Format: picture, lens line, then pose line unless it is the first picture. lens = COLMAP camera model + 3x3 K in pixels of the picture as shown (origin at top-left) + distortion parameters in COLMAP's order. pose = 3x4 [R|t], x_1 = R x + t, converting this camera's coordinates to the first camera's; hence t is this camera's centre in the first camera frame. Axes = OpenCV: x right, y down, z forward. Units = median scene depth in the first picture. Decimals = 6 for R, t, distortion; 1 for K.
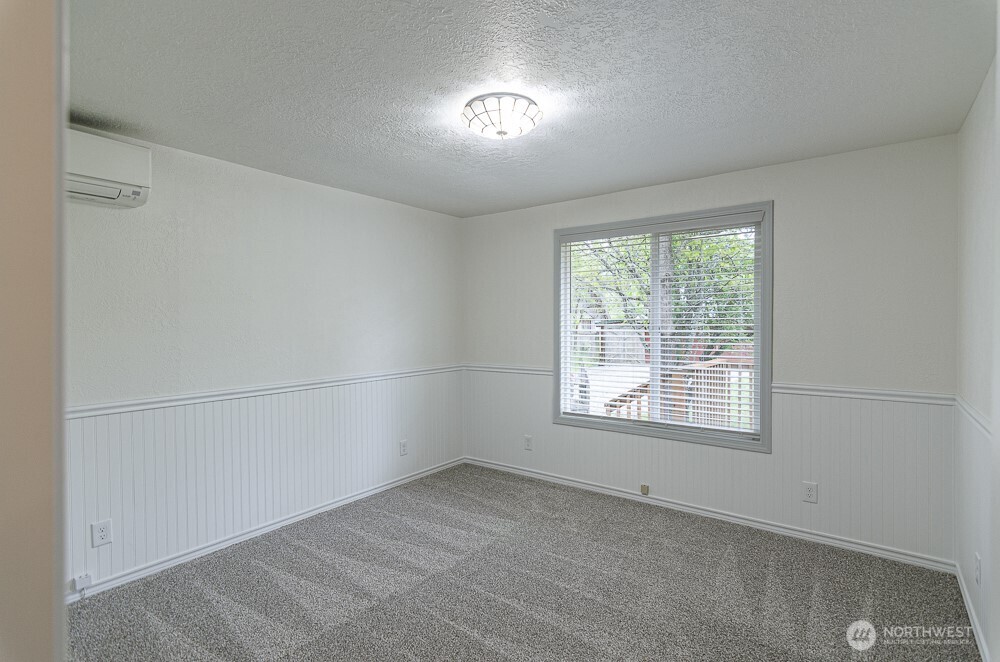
lens RADIAL K [[488.8, 0, 500.6], [0, 488.8, 329.5], [0, 0, 1]] dist [-0.003552, 0.004001]
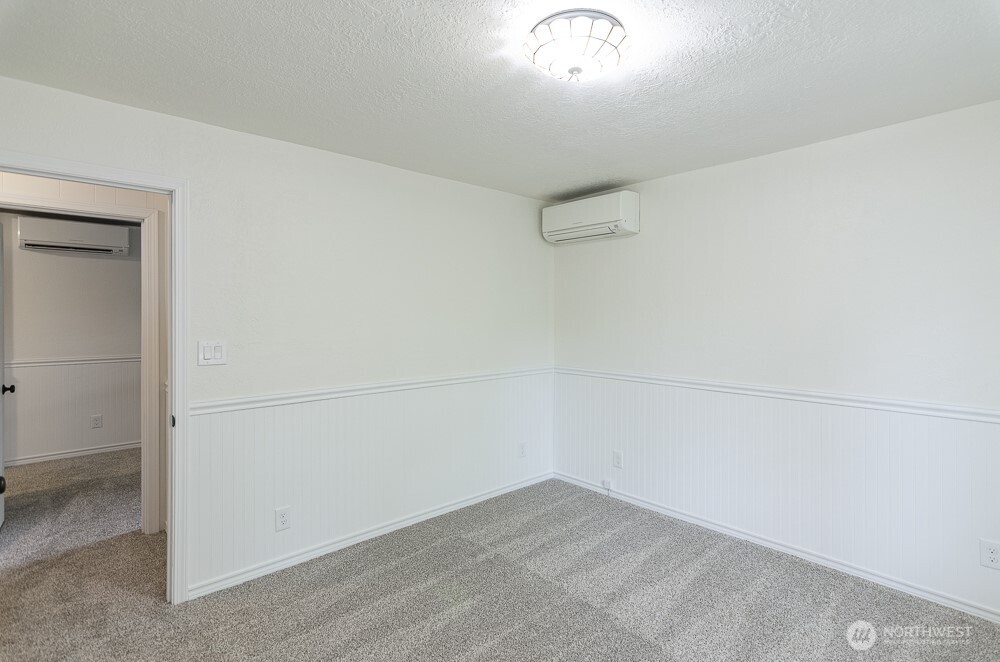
lens RADIAL K [[488.8, 0, 507.9], [0, 488.8, 308.6], [0, 0, 1]] dist [-0.003552, 0.004001]
pose [[-0.177349, -0.003261, -0.984143, 0.621338], [-0.016798, 0.999859, -0.000285, -0.028605], [0.984005, 0.016481, -0.177378, 0.824980]]
